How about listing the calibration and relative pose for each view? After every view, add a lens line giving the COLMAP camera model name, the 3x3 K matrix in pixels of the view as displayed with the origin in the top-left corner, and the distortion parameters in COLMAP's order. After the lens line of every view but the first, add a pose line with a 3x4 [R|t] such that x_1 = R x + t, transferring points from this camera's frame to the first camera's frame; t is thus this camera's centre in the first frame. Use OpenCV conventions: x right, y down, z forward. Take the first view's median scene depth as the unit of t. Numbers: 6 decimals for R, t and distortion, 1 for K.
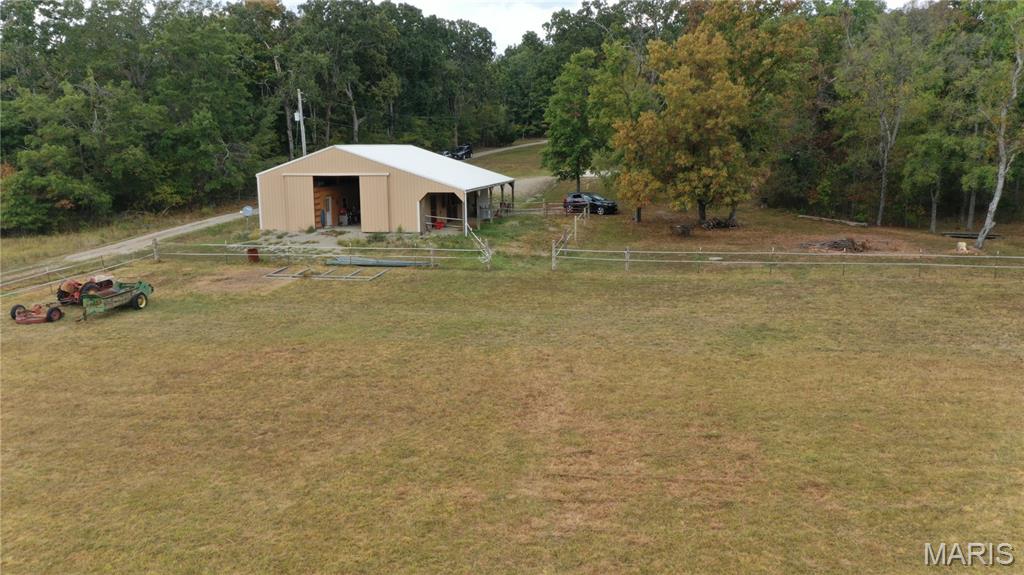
lens RADIAL K [[813.1, 0, 512.0], [0, 813.1, 287.5], [0, 0, 1]] dist [0.012982, -0.000218]
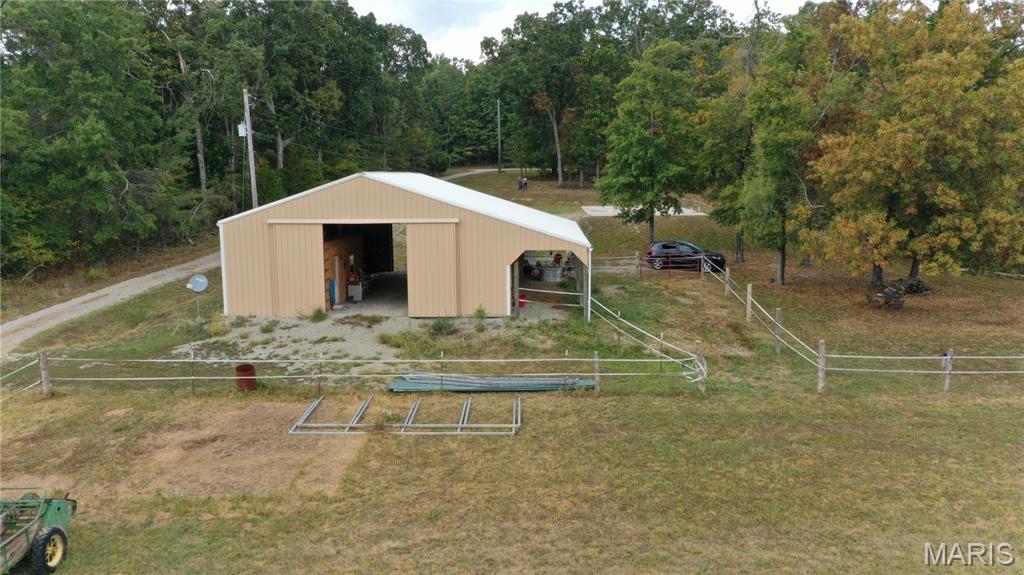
lens RADIAL K [[813.1, 0, 512.0], [0, 813.1, 287.5], [0, 0, 1]] dist [0.012982, -0.000218]
pose [[0.984180, -0.021252, 0.175890, -0.168951], [0.027646, 0.999040, -0.033982, -0.053091], [-0.174999, 0.038307, 0.983823, 0.313782]]
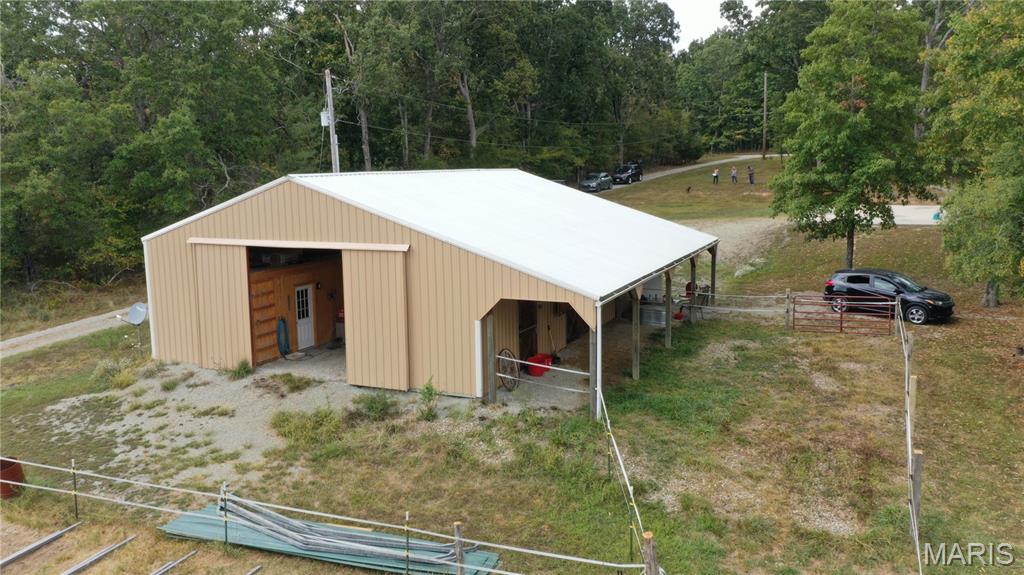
lens RADIAL K [[813.1, 0, 512.0], [0, 813.1, 287.5], [0, 0, 1]] dist [0.012982, -0.000218]
pose [[0.977712, 0.029417, -0.207878, -0.014999], [-0.033172, 0.999343, -0.014599, -0.089589], [0.207312, 0.021169, 0.978046, 0.481146]]
